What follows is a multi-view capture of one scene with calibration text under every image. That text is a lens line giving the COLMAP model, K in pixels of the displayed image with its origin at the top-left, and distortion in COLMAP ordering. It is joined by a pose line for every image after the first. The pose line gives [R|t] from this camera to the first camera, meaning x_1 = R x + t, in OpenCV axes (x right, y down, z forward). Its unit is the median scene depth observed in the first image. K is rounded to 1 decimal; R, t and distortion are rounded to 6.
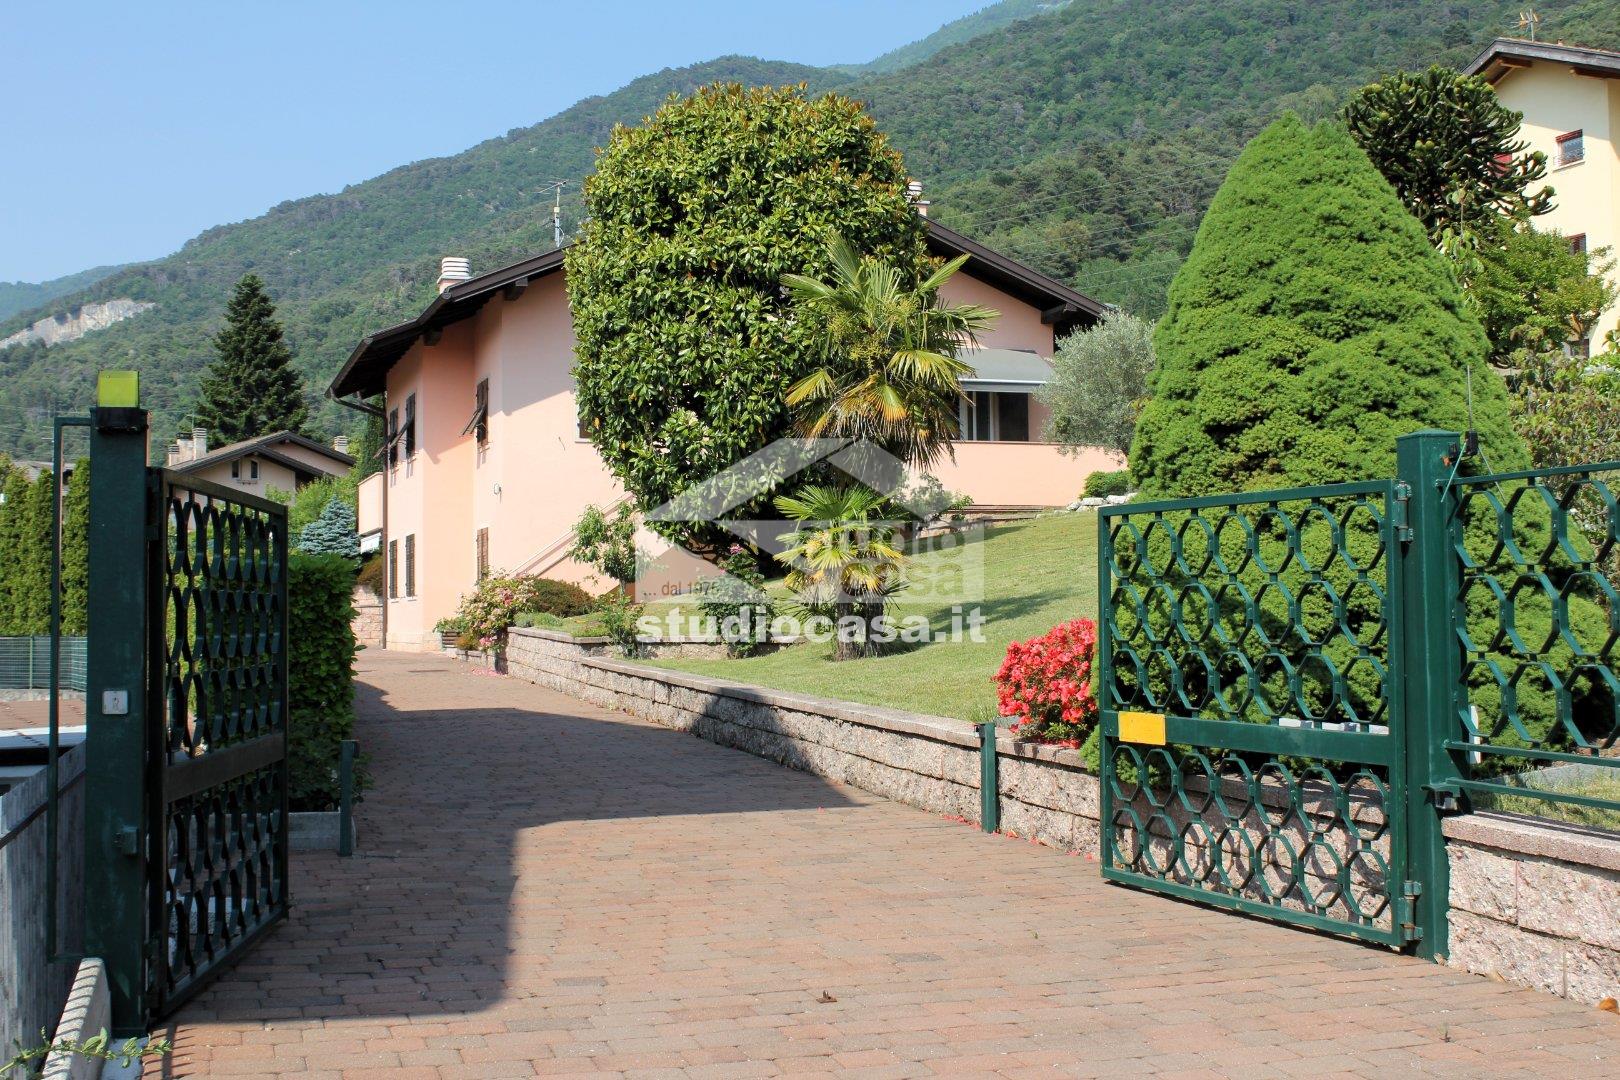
lens RADIAL K [[2023.4, 0, 810.0], [0, 2023.4, 540.0], [0, 0, 1]] dist [-0.029391, -0.012426]
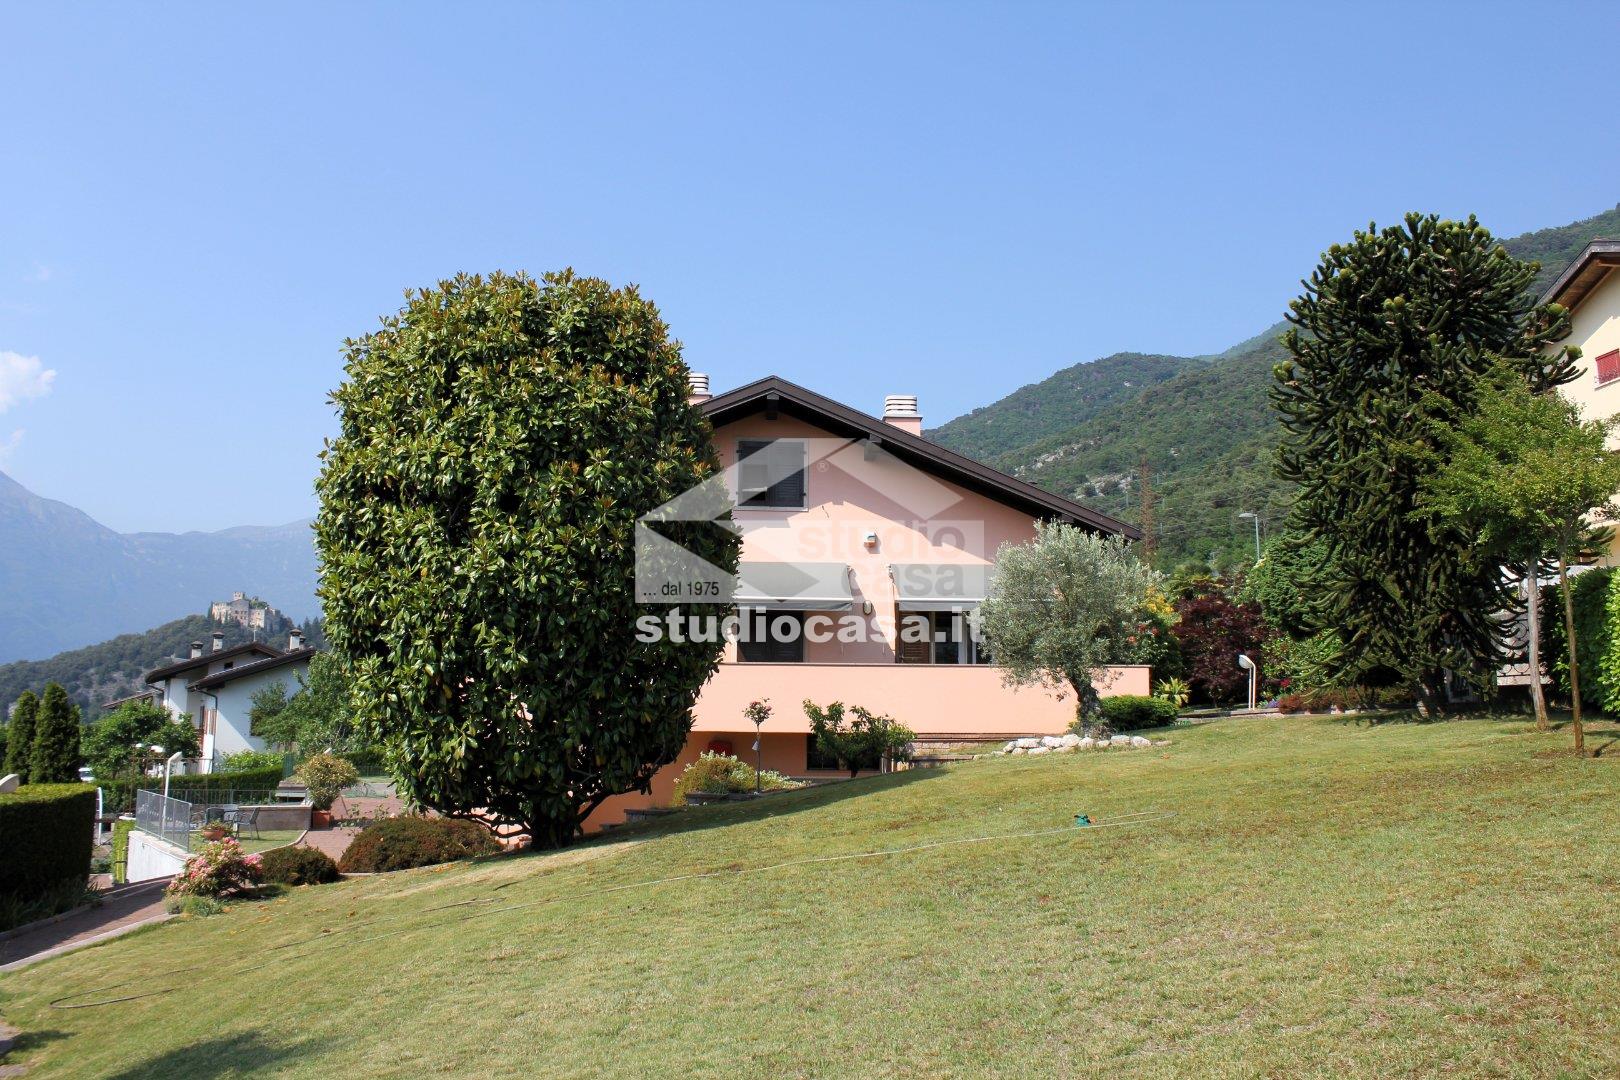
lens RADIAL K [[1339.6, 0, 810.0], [0, 1339.6, 540.0], [0, 0, 1]] dist [-0.194577, 0.193447]
pose [[0.957191, -0.023967, -0.288464, 0.226279], [-0.006265, 0.994617, -0.103426, -0.048319], [0.289390, 0.100805, 0.951889, 0.452146]]
